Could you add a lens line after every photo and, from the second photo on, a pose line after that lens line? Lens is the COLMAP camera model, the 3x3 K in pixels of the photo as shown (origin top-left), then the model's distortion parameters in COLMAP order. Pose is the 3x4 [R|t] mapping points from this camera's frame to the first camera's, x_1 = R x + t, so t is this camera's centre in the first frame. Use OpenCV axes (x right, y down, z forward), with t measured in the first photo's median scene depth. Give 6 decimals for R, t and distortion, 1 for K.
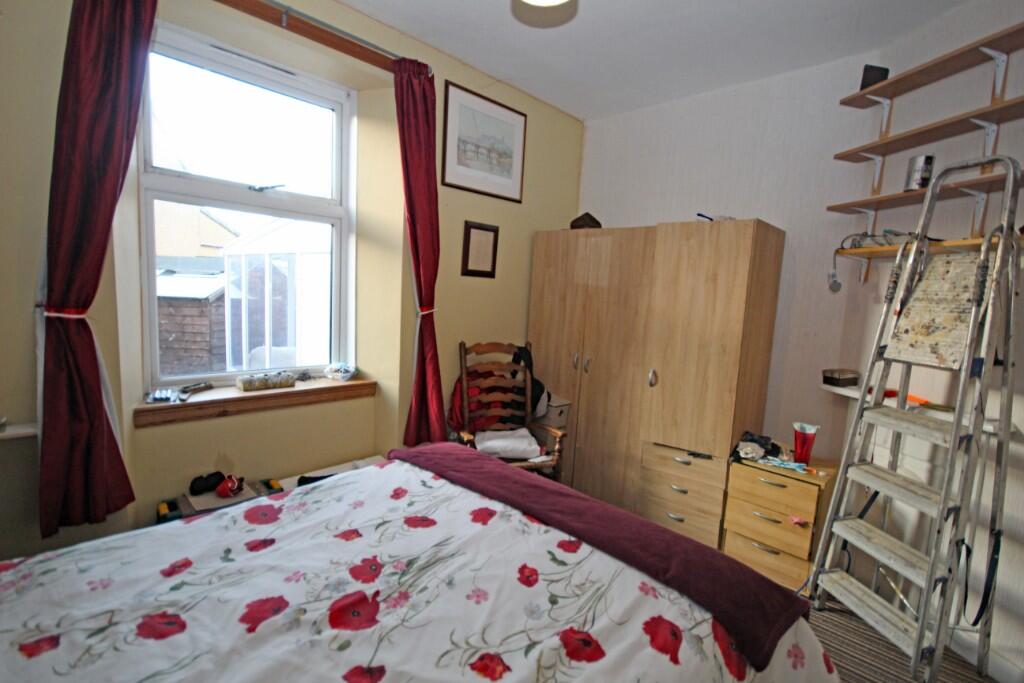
lens RADIAL K [[474.5, 0, 517.5], [0, 474.5, 344.5], [0, 0, 1]] dist [0.000451, -0.000314]
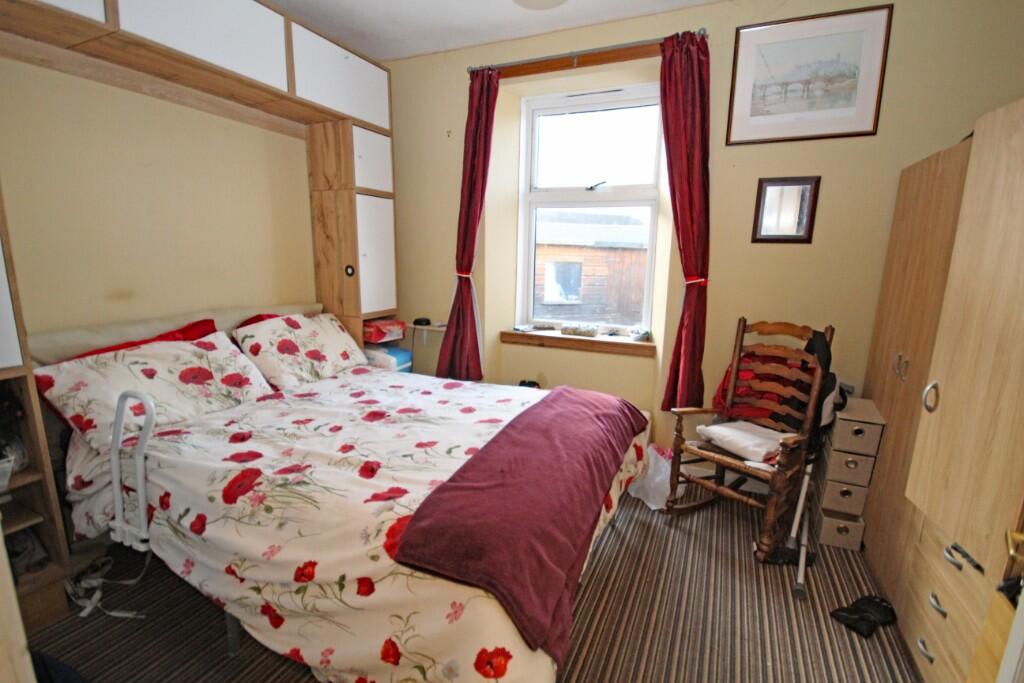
lens RADIAL K [[474.5, 0, 517.5], [0, 474.5, 344.5], [0, 0, 1]] dist [0.000451, -0.000314]
pose [[0.343105, 0.126271, -0.930771, 0.649855], [-0.110947, 0.989434, 0.093331, 0.009479], [0.932722, 0.071244, 0.353489, 0.331633]]
